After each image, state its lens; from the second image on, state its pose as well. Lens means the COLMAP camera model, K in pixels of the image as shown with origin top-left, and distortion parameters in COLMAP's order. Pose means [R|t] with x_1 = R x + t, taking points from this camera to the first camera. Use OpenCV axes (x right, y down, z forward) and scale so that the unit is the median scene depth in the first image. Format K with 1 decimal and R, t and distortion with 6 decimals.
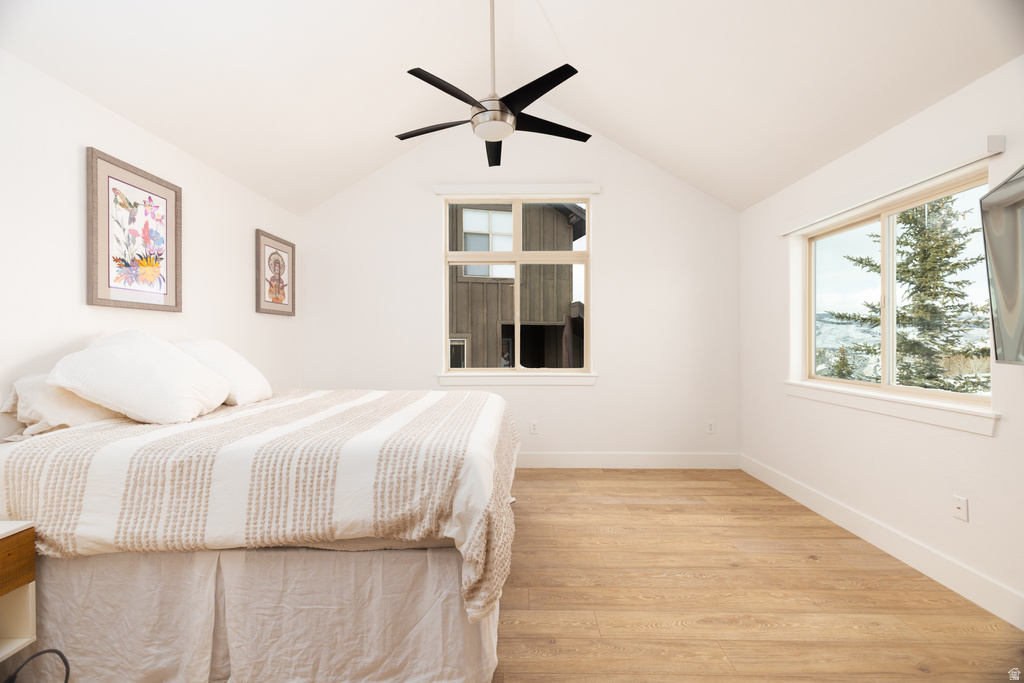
lens RADIAL K [[437.9, 0, 509.5], [0, 437.9, 341.4], [0, 0, 1]] dist [0.000076, 0.000191]
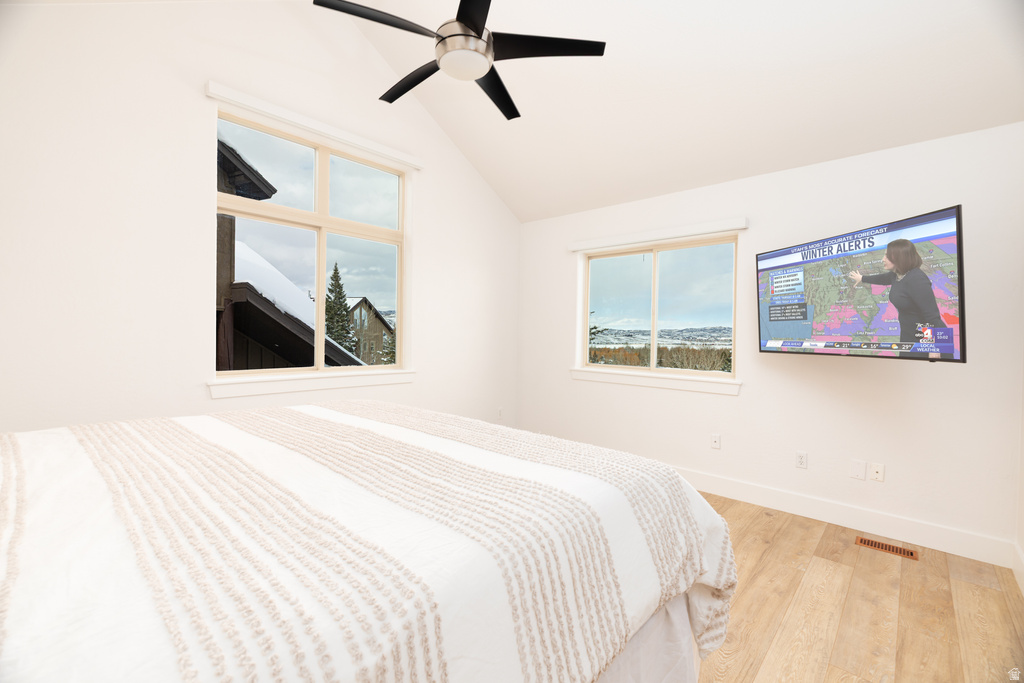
lens RADIAL K [[437.9, 0, 509.5], [0, 437.9, 341.4], [0, 0, 1]] dist [0.000076, 0.000191]
pose [[0.666271, 0.001974, 0.745707, -0.590428], [-0.016751, 0.999784, 0.012320, 0.001864], [-0.745521, -0.020699, 0.666160, 0.425160]]
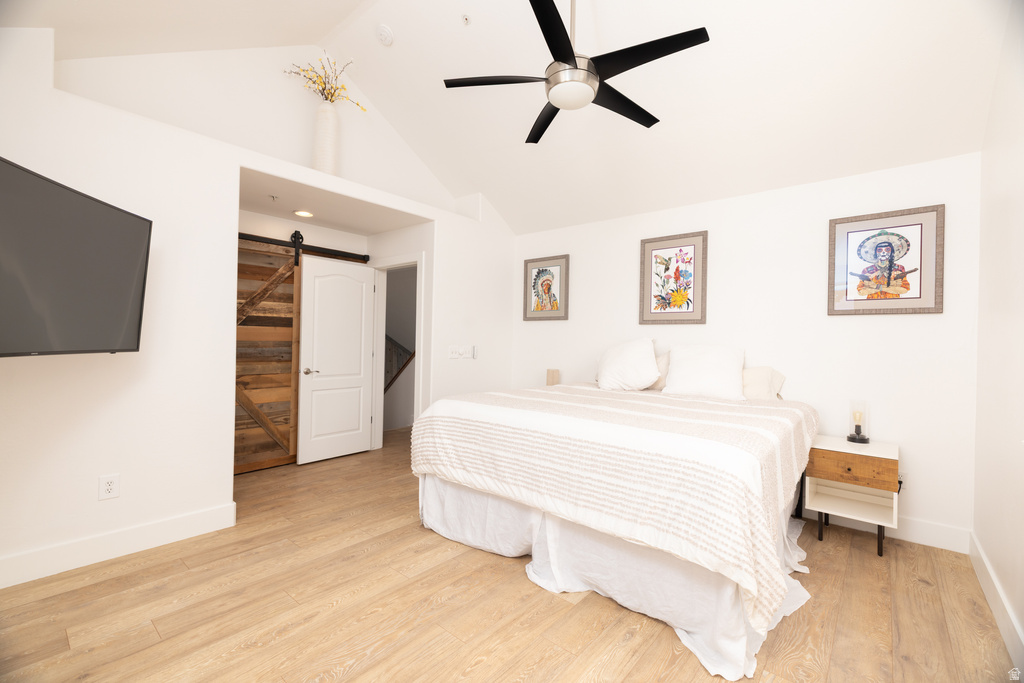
lens RADIAL K [[437.9, 0, 509.5], [0, 437.9, 341.4], [0, 0, 1]] dist [0.000076, 0.000191]
pose [[-0.637122, -0.010860, -0.770687, 0.719437], [-0.021562, 0.999761, 0.003737, -0.004572], [0.770461, 0.018999, -0.637204, 1.518037]]
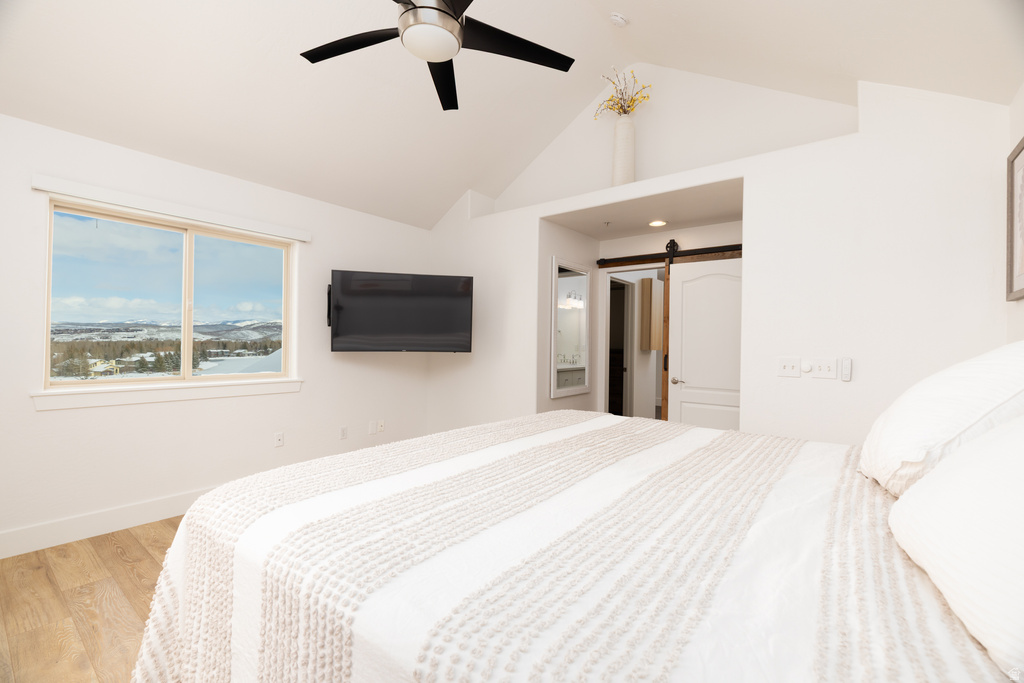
lens RADIAL K [[446.8, 0, 512.0], [0, 446.8, 341.5], [0, 0, 1]] dist [0.000694, 0.000214]
pose [[-0.788114, -0.009390, 0.615458, -0.613054], [-0.011822, 0.999930, 0.000118, -0.005005], [-0.615416, -0.007183, -0.788170, 1.543612]]
